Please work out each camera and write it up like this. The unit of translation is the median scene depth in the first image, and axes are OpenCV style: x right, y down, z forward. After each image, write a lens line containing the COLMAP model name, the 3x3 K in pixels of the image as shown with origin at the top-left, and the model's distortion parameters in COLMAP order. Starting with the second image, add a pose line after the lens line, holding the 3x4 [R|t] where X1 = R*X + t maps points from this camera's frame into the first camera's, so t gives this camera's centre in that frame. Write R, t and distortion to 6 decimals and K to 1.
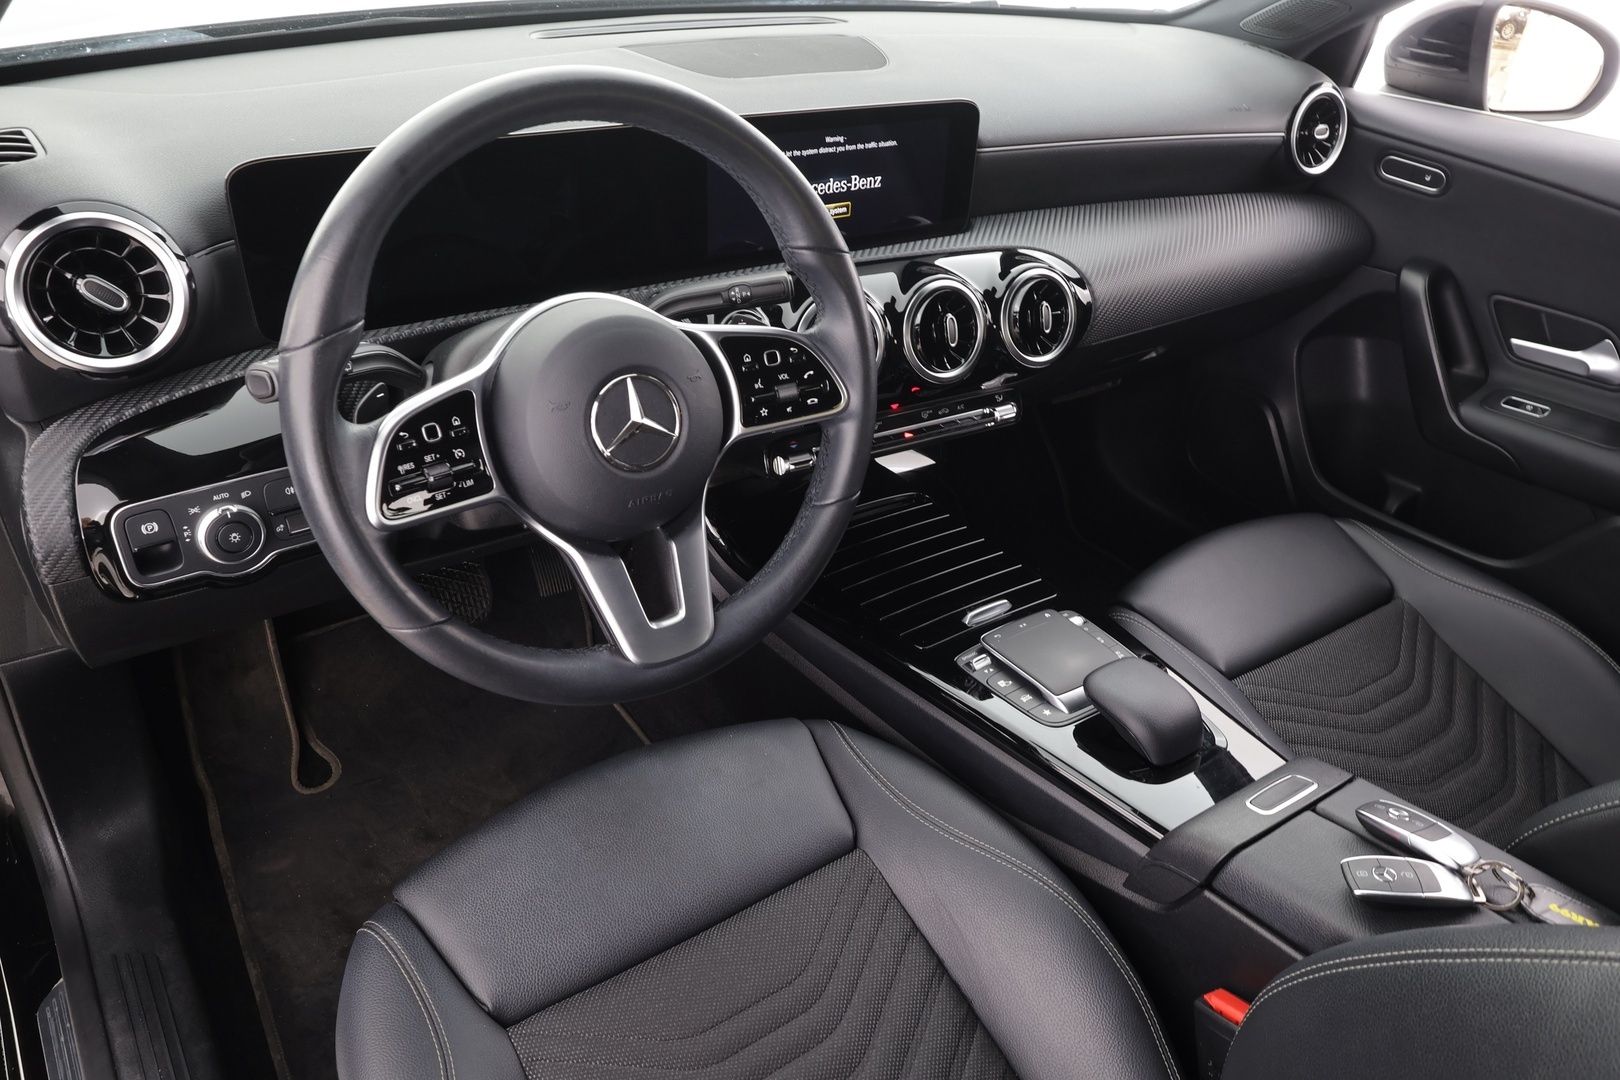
lens RADIAL K [[1190.0, 0, 810.0], [0, 1190.0, 540.0], [0, 0, 1]] dist [0.006392, -0.001306]
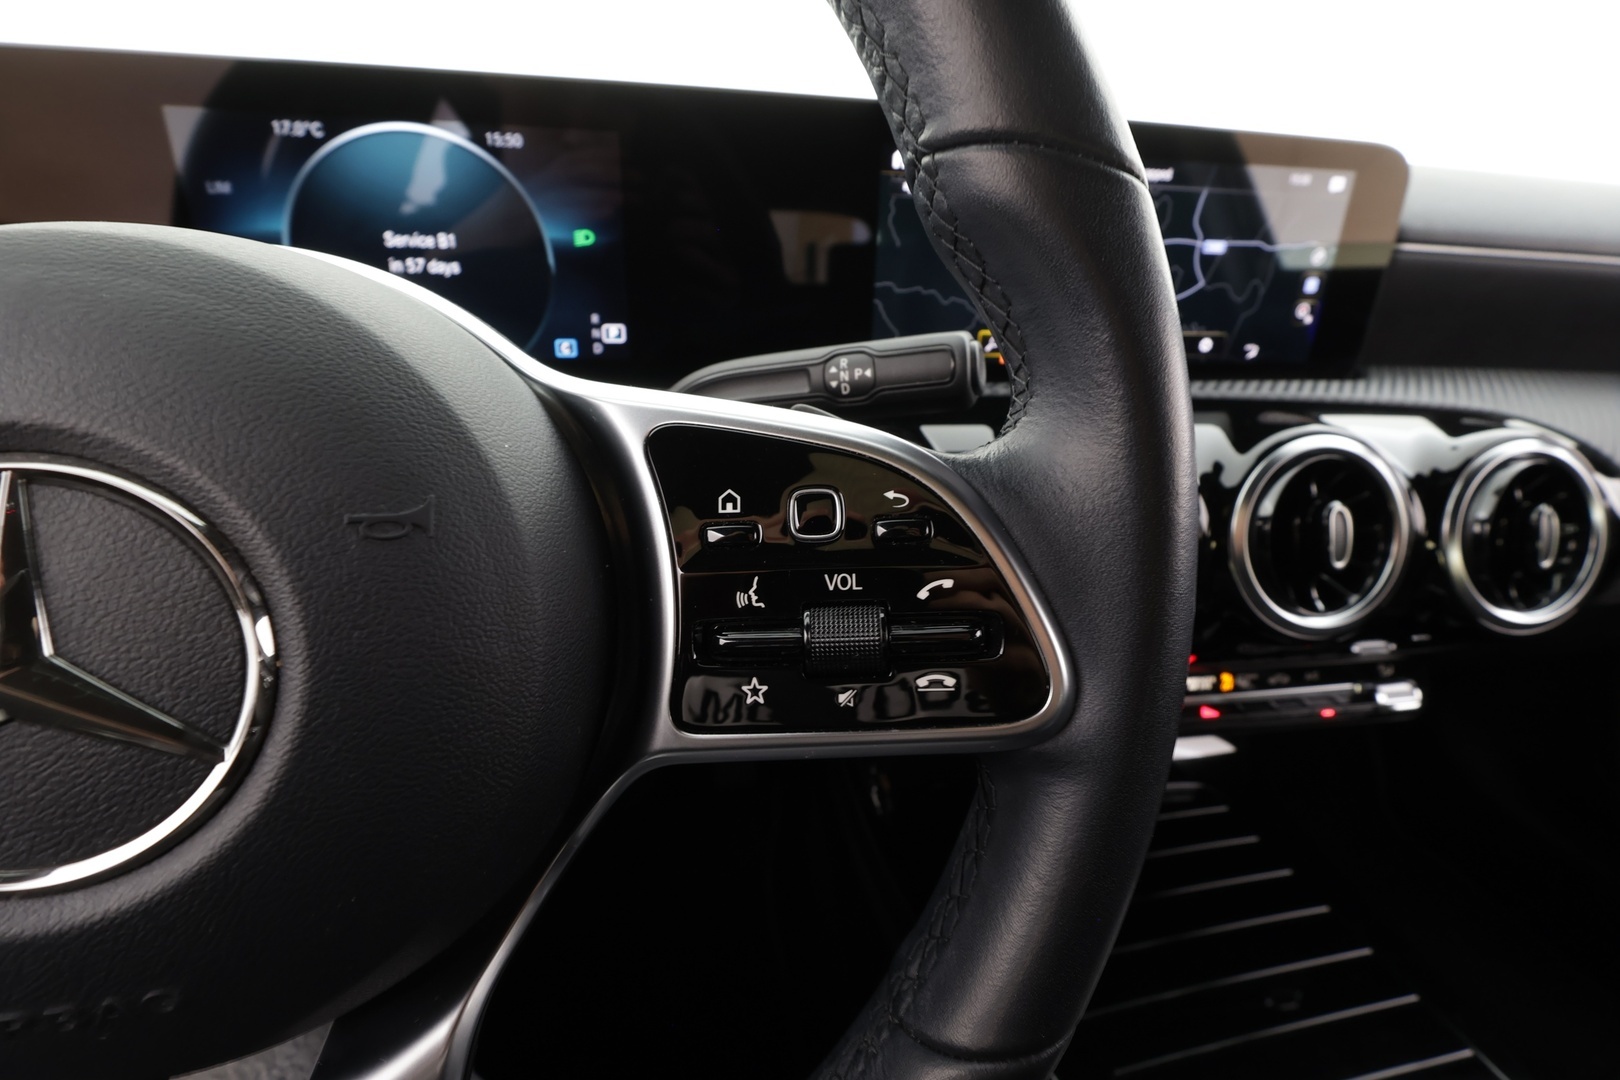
lens RADIAL K [[774.0, 0, 807.0], [0, 774.0, 499.1], [0, 0, 1]] dist [-0.019254, -0.000305]
pose [[0.926207, 0.117457, -0.358251, 0.027521], [-0.188945, 0.966899, -0.171480, -0.097238], [0.326252, 0.226516, 0.917742, 0.648787]]
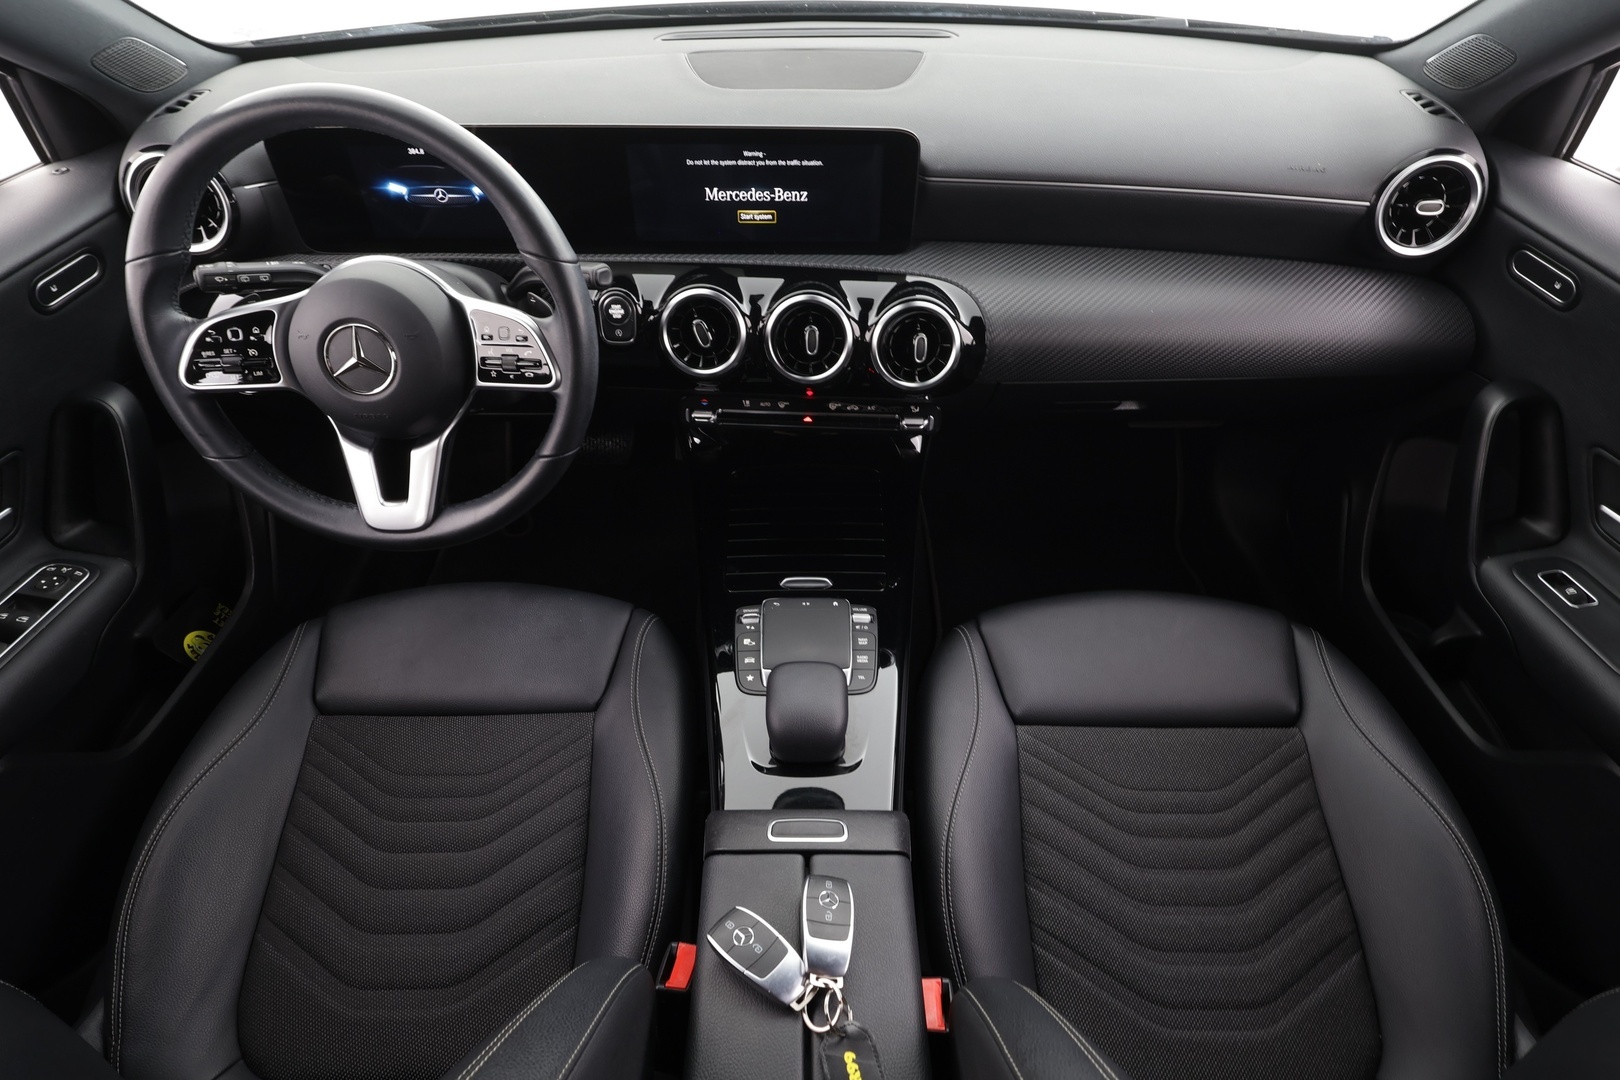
lens RADIAL K [[867.9, 0, 810.0], [0, 867.9, 540.0], [0, 0, 1]] dist [-0.001605, 0.002531]
pose [[0.814344, 0.337103, -0.472445, 0.588124], [-0.258564, 0.939502, 0.224679, -0.188085], [0.519603, -0.060809, 0.852241, 0.289334]]
